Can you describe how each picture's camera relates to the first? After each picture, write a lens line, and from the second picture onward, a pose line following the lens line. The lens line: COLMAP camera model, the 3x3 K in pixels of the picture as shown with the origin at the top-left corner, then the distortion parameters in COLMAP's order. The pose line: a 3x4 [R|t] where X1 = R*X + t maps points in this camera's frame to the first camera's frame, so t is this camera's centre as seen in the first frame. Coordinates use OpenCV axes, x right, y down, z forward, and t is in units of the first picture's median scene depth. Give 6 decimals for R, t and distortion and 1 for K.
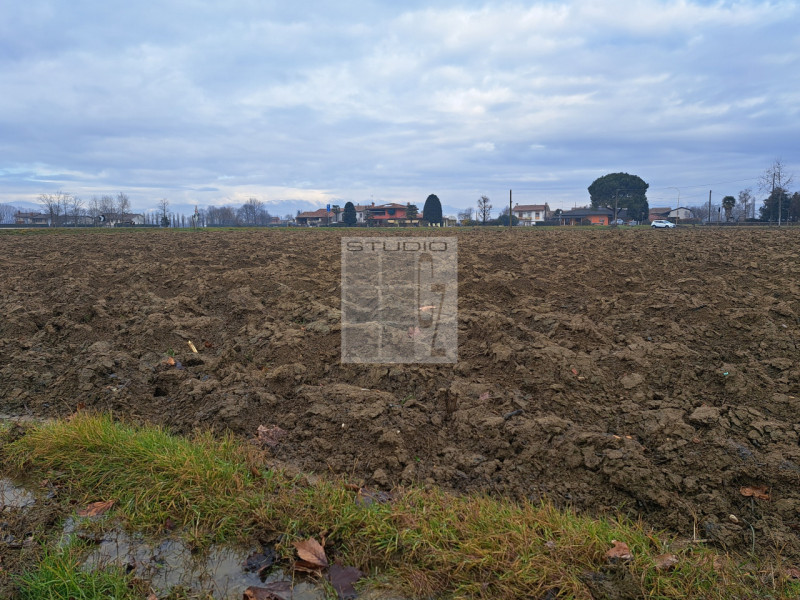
lens RADIAL K [[657.3, 0, 400.0], [0, 657.3, 300.0], [0, 0, 1]] dist [0.077467, -0.122067]
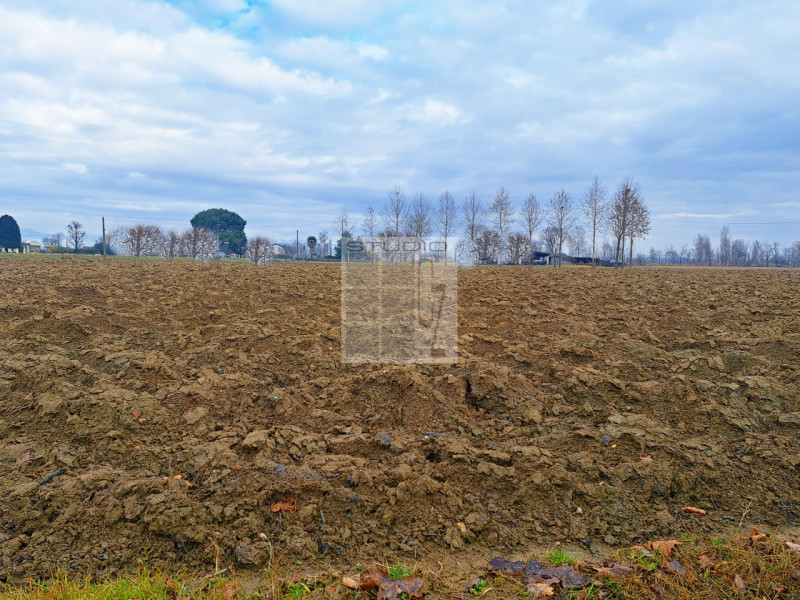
lens RADIAL K [[657.3, 0, 400.0], [0, 657.3, 300.0], [0, 0, 1]] dist [0.077467, -0.122067]
pose [[0.746136, -0.010118, 0.665716, -0.102608], [0.056861, 0.997200, -0.048573, 0.013849], [-0.663361, 0.074095, 0.744622, 0.020670]]
